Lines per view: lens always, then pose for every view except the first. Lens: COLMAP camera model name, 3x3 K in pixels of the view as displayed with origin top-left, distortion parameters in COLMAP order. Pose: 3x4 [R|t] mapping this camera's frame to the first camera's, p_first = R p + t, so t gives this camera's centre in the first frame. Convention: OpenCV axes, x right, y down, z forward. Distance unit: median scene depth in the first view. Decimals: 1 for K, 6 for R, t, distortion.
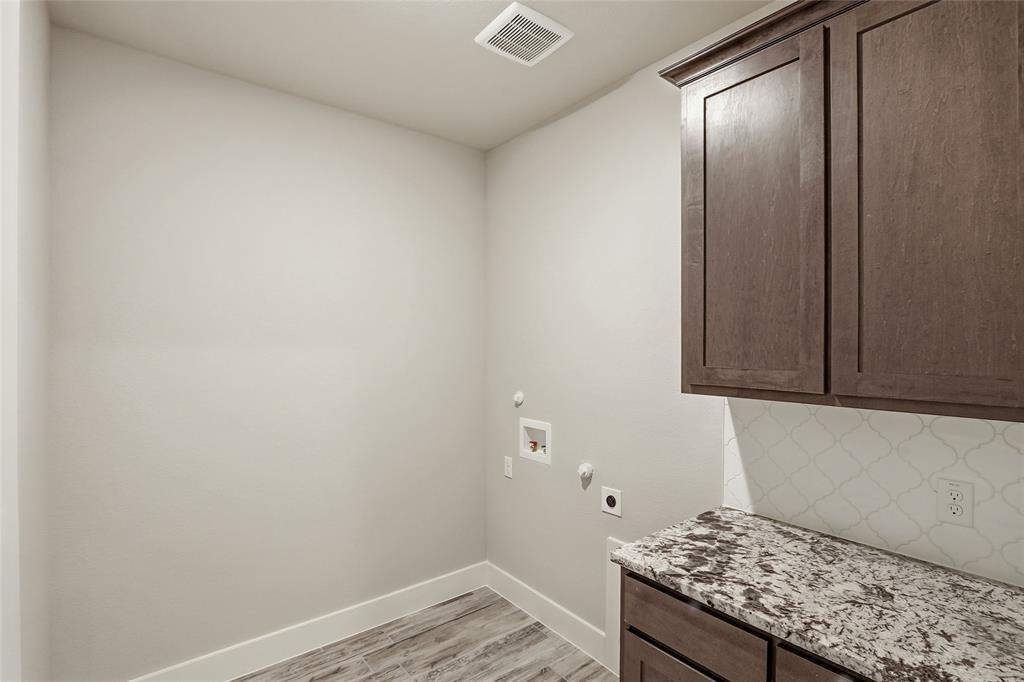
lens RADIAL K [[477.6, 0, 509.6], [0, 477.6, 341.7], [0, 0, 1]] dist [-0.024753, 0.007672]
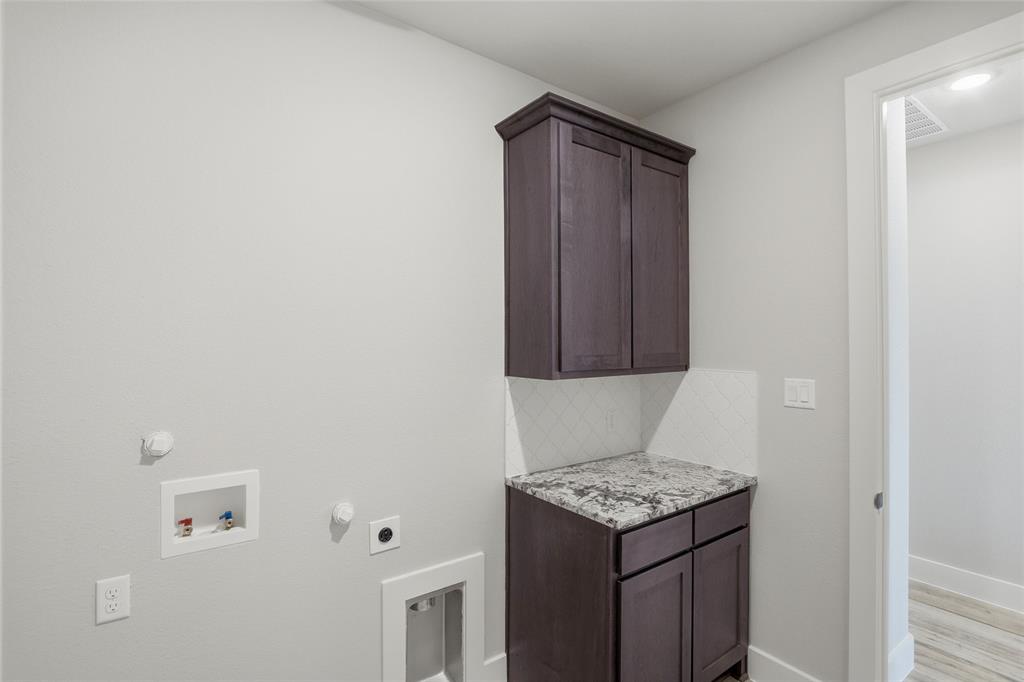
lens RADIAL K [[477.6, 0, 509.6], [0, 477.6, 341.7], [0, 0, 1]] dist [-0.024753, 0.007672]
pose [[0.033868, 0.003293, 0.999421, -0.758306], [-0.005989, 0.999977, -0.003092, 0.017368], [-0.999408, -0.005881, 0.033887, 1.011170]]
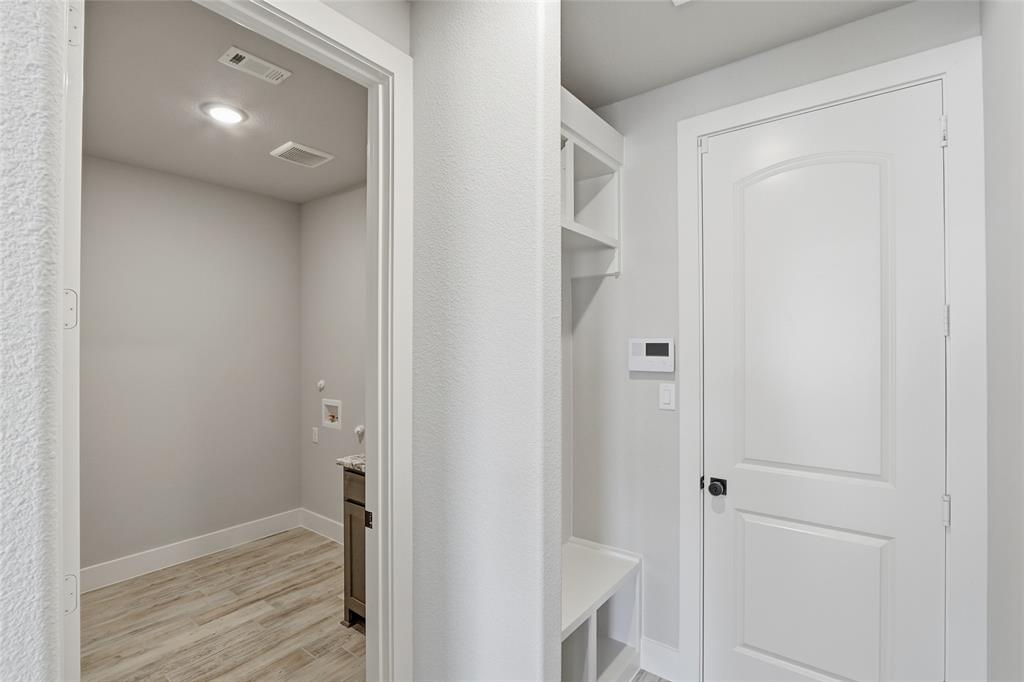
lens RADIAL K [[477.6, 0, 509.6], [0, 477.6, 341.7], [0, 0, 1]] dist [-0.024753, 0.007672]
pose [[0.969102, 0.000296, 0.246660, 0.343393], [0.000355, 0.999997, -0.002596, -0.006711], [-0.246660, 0.002604, 0.969099, -0.799086]]
